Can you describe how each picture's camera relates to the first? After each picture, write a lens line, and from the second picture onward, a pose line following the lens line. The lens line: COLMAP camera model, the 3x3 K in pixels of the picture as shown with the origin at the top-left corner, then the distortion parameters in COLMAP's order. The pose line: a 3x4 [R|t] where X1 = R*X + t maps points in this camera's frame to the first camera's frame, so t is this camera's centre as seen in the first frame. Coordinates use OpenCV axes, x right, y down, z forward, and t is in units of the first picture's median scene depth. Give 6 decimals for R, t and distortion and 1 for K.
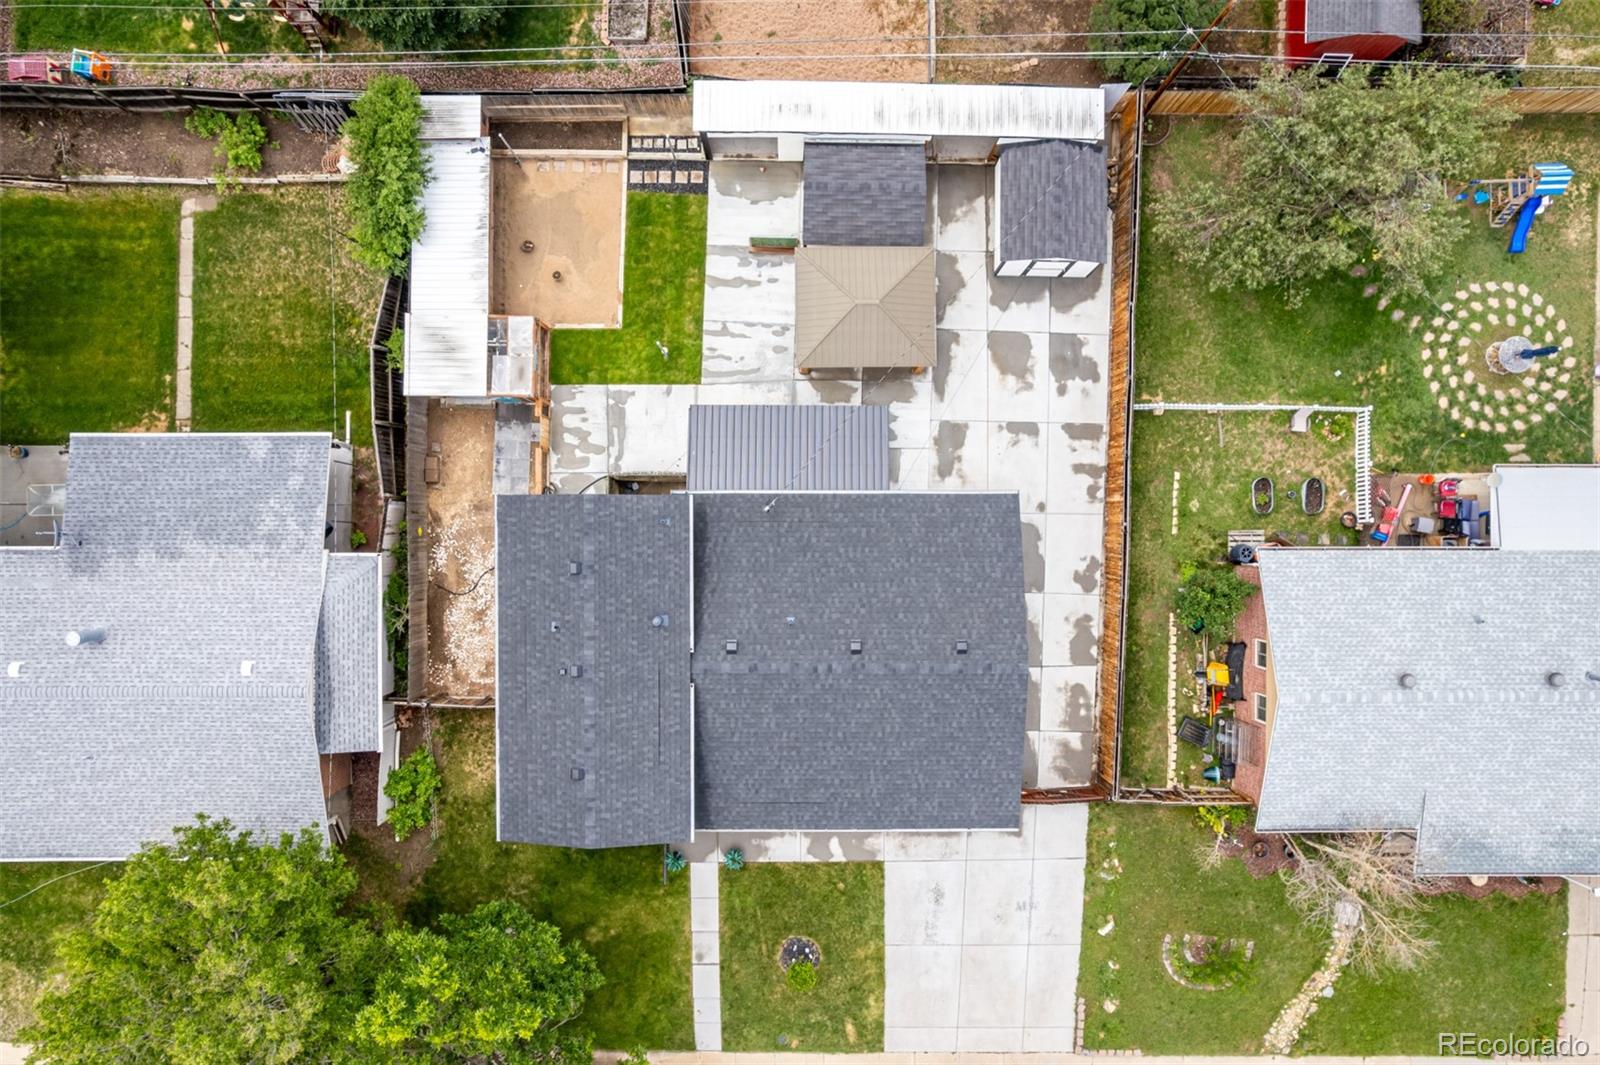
lens RADIAL K [[1025.5, 0, 798.9], [0, 1025.5, 532.9], [0, 0, 1]] dist [-0.073718, 0.063010]
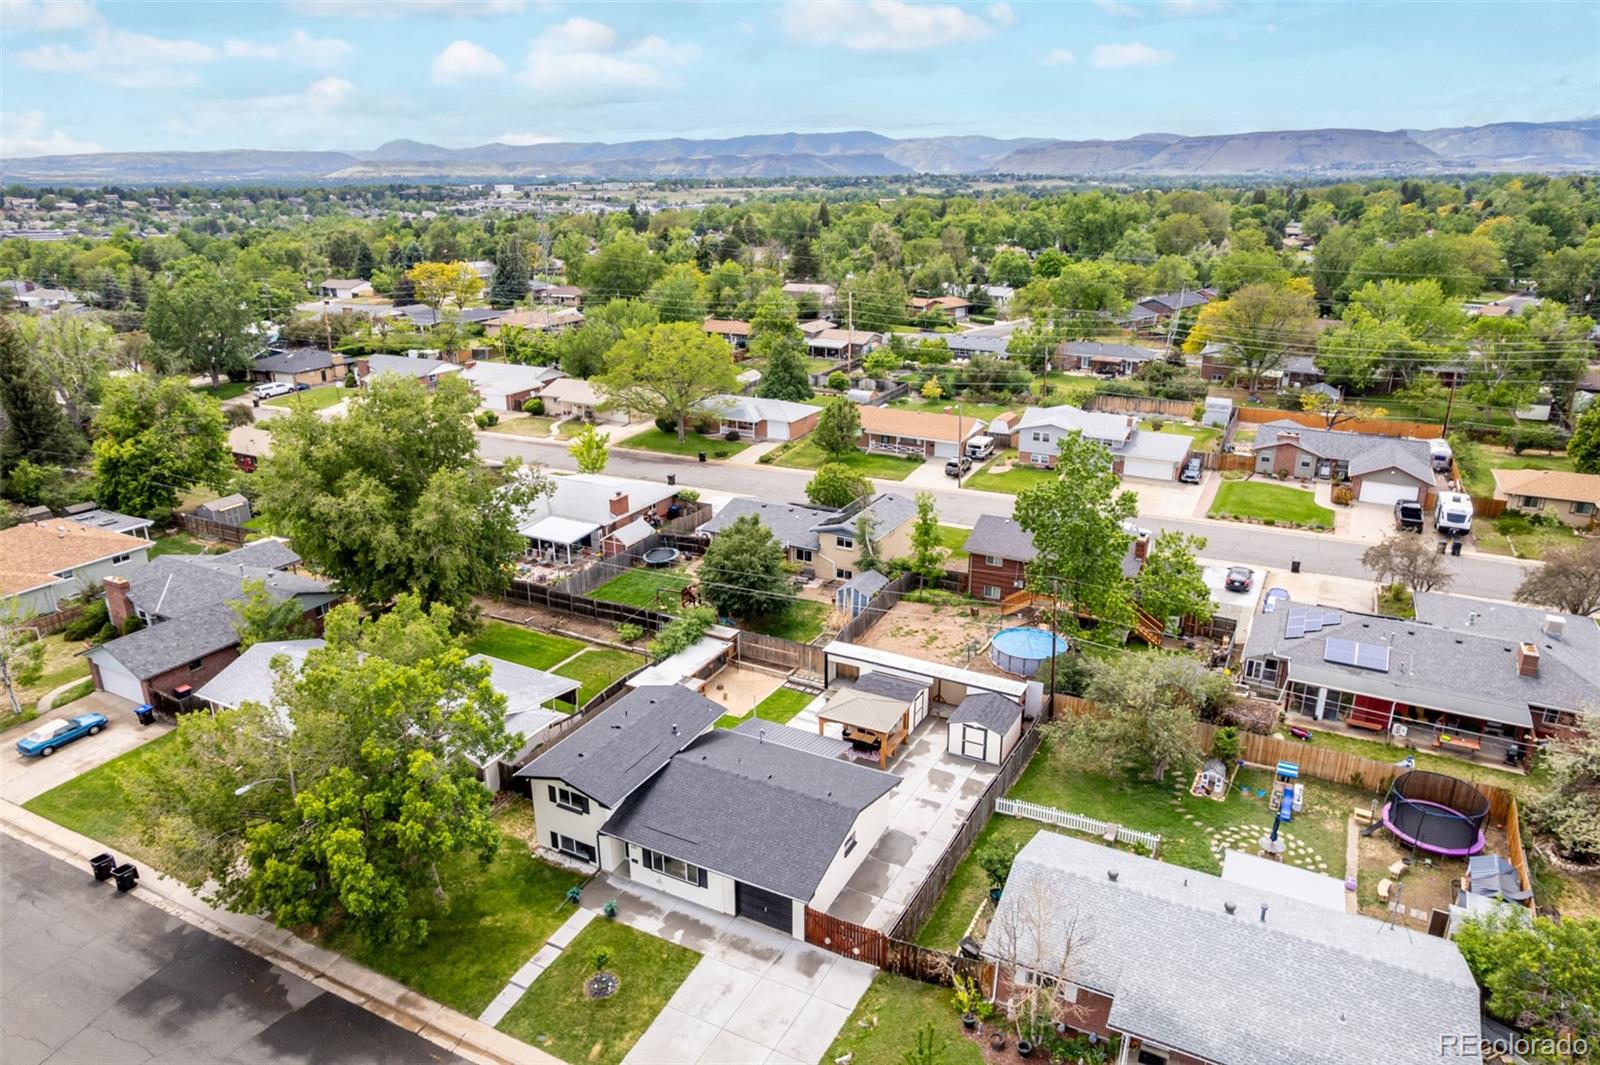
lens RADIAL K [[1025.5, 0, 798.5], [0, 1025.5, 540.2], [0, 0, 1]] dist [-0.073718, 0.063010]
pose [[0.886351, 0.146514, -0.439221, 0.667487], [-0.462932, 0.298165, -0.834740, 1.172483], [0.008659, 0.943203, 0.332105, 0.107150]]
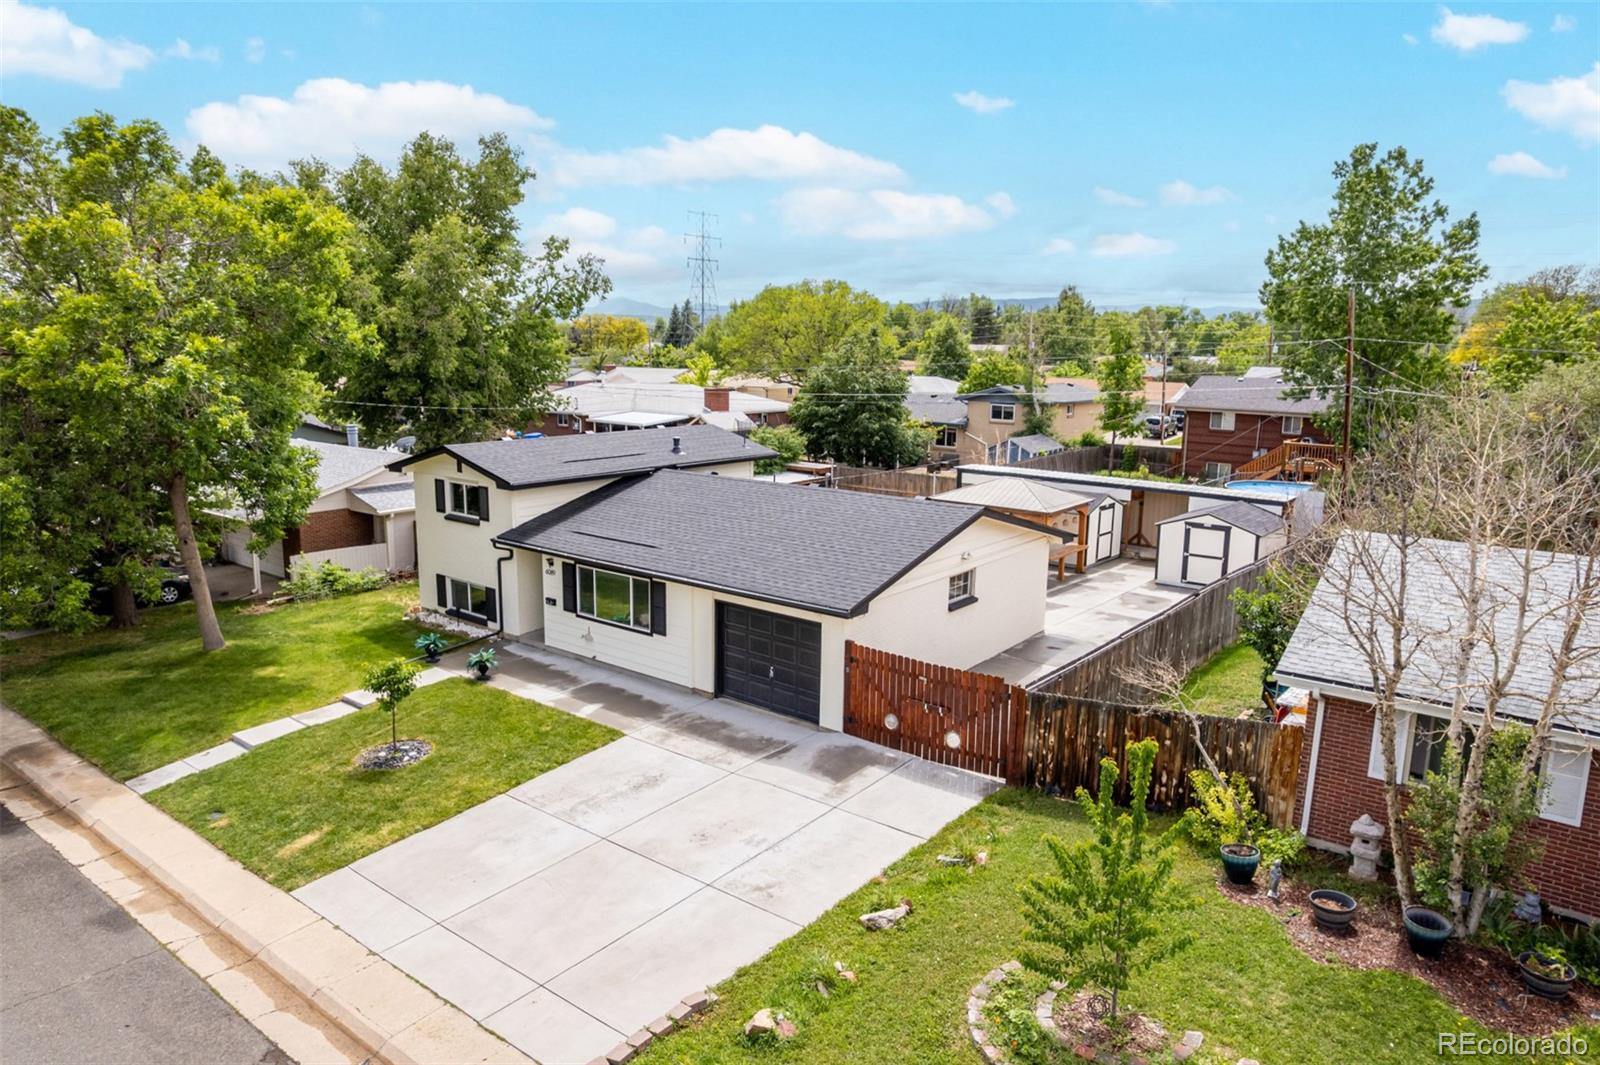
lens RADIAL K [[1025.5, 0, 800.8], [0, 1025.5, 537.3], [0, 0, 1]] dist [-0.073718, 0.063010]
pose [[0.788974, 0.120134, -0.602568, 0.508565], [-0.614339, 0.137652, -0.776943, 0.709331], [-0.010393, 0.983168, 0.182407, 0.790079]]
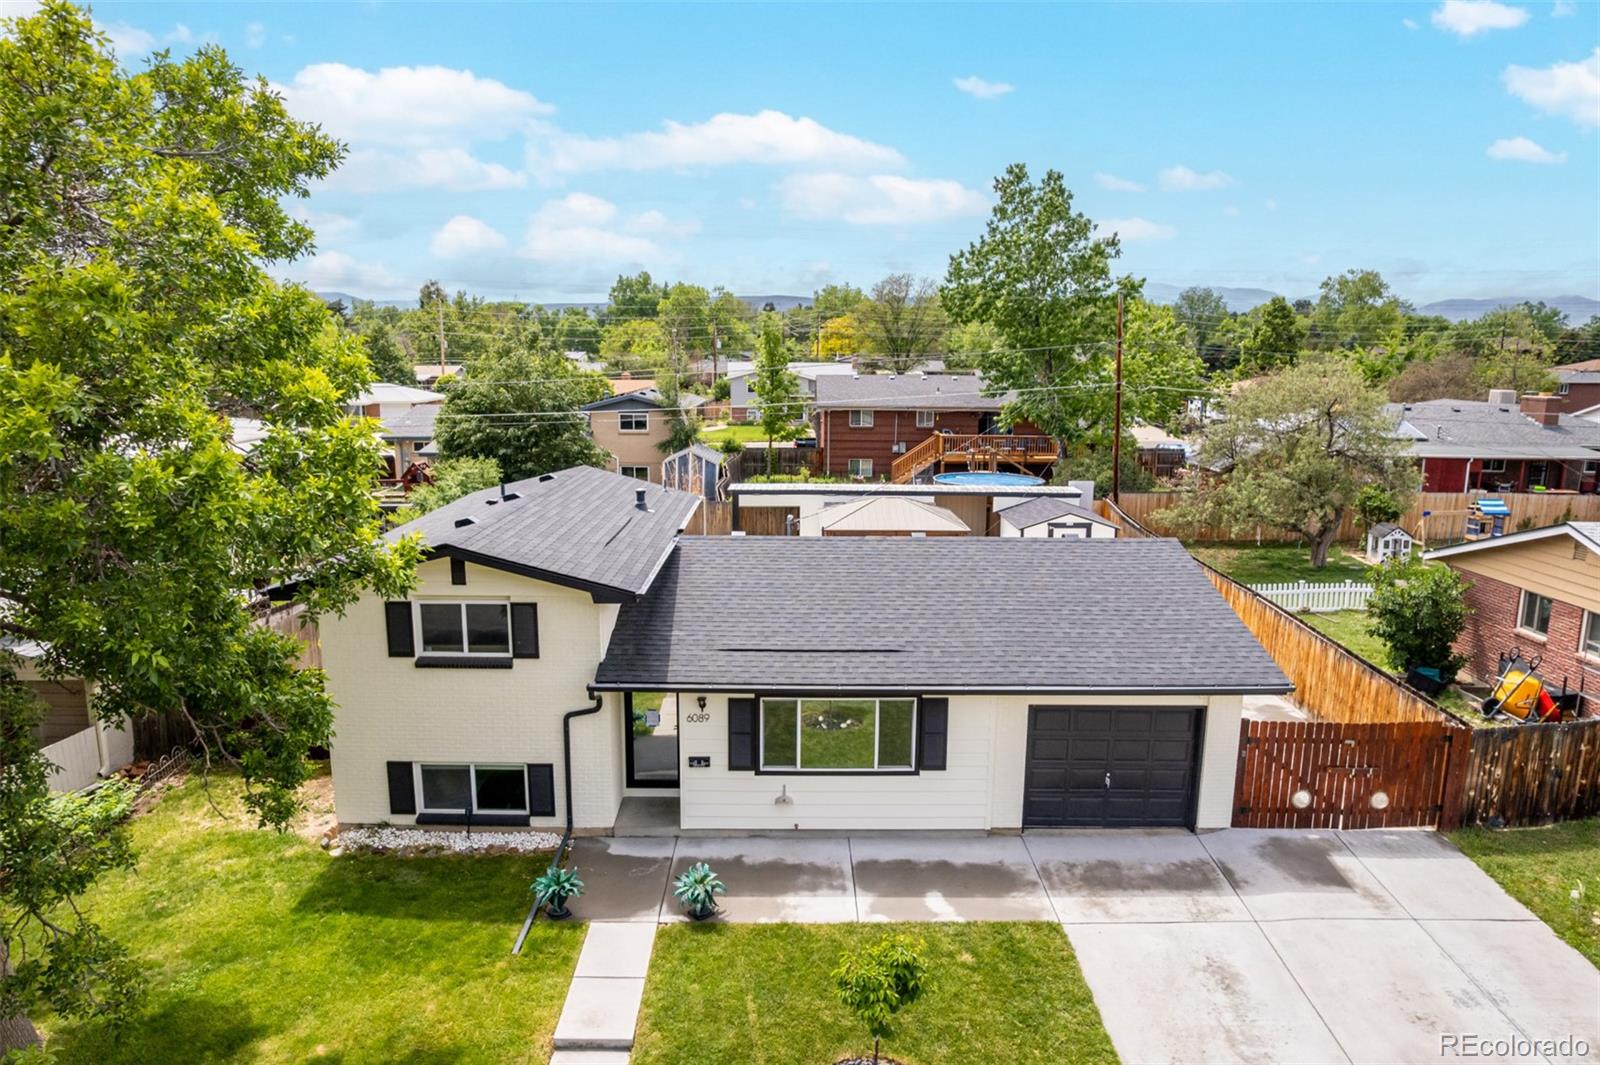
lens RADIAL K [[1025.5, 0, 800.4], [0, 1025.5, 534.4], [0, 0, 1]] dist [-0.073718, 0.063010]
pose [[0.999991, 0.000273, 0.004317, -0.024016], [0.004197, 0.180700, -0.983529, 0.706986], [-0.001049, 0.983538, 0.180698, 0.779935]]
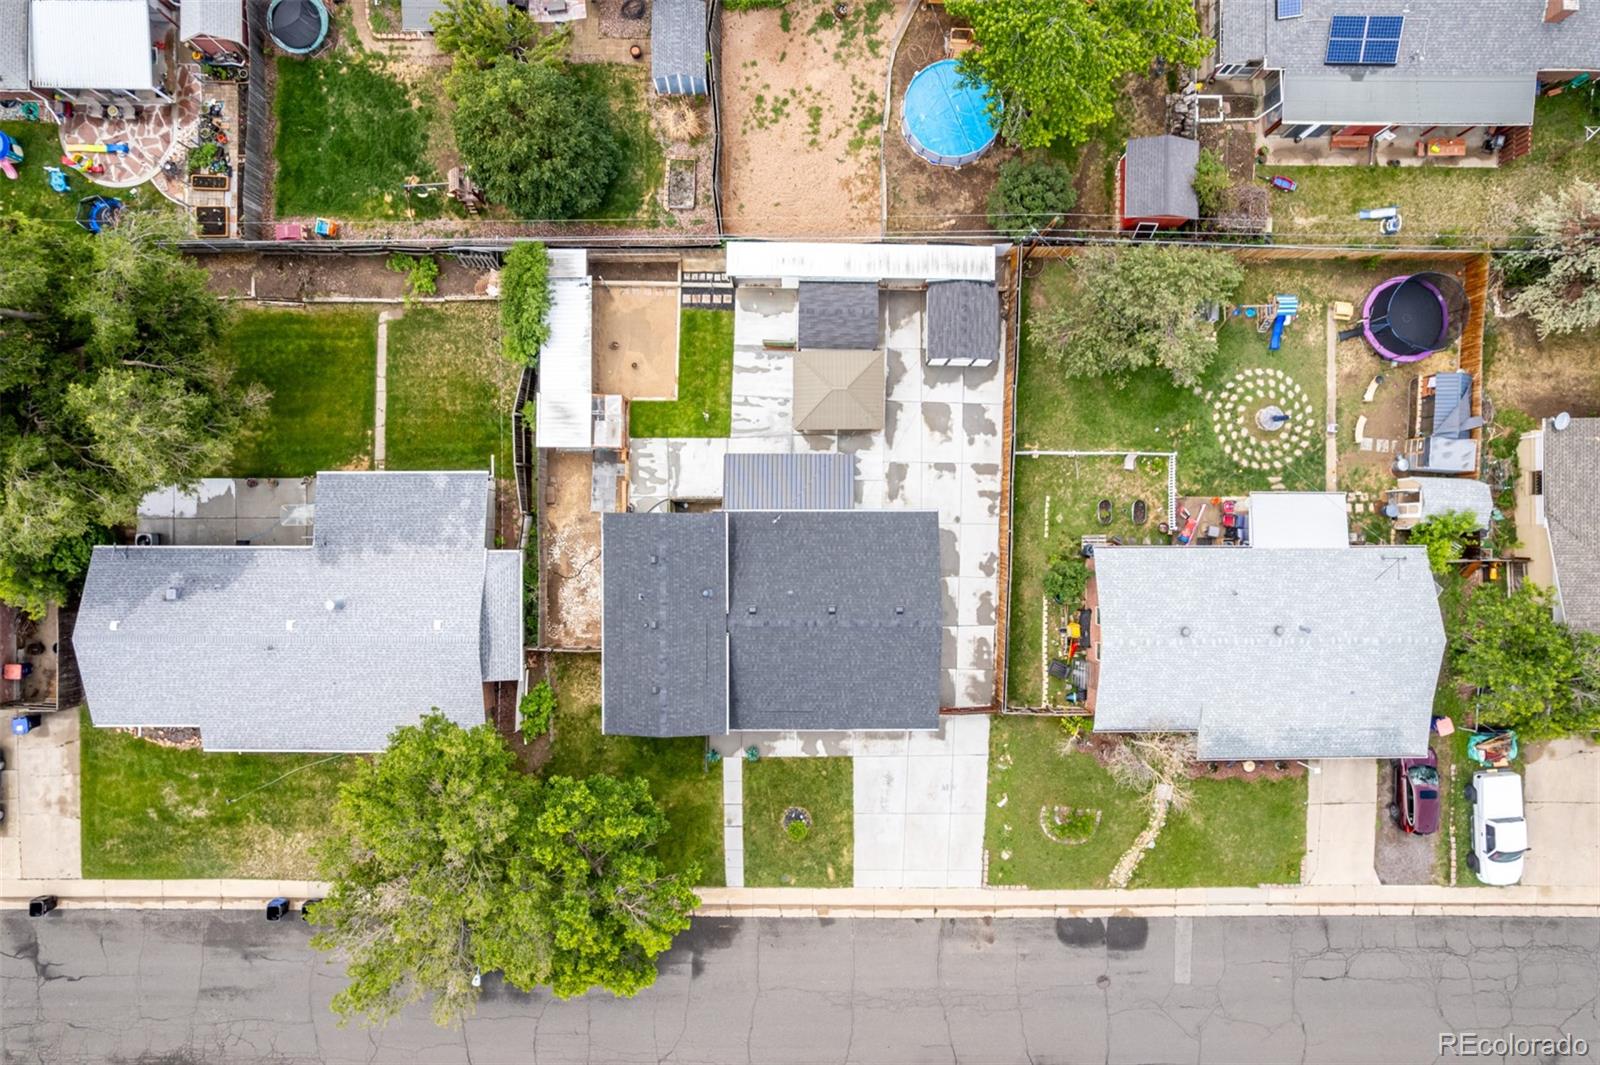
lens RADIAL K [[1025.5, 0, 797.9], [0, 1025.5, 534.9], [0, 0, 1]] dist [-0.073718, 0.063010]
pose [[1.000000, -0.000510, 0.000154, 0.002966], [0.000510, 1.000000, 0.000848, -0.004138], [-0.000155, -0.000848, 1.000000, -0.505162]]
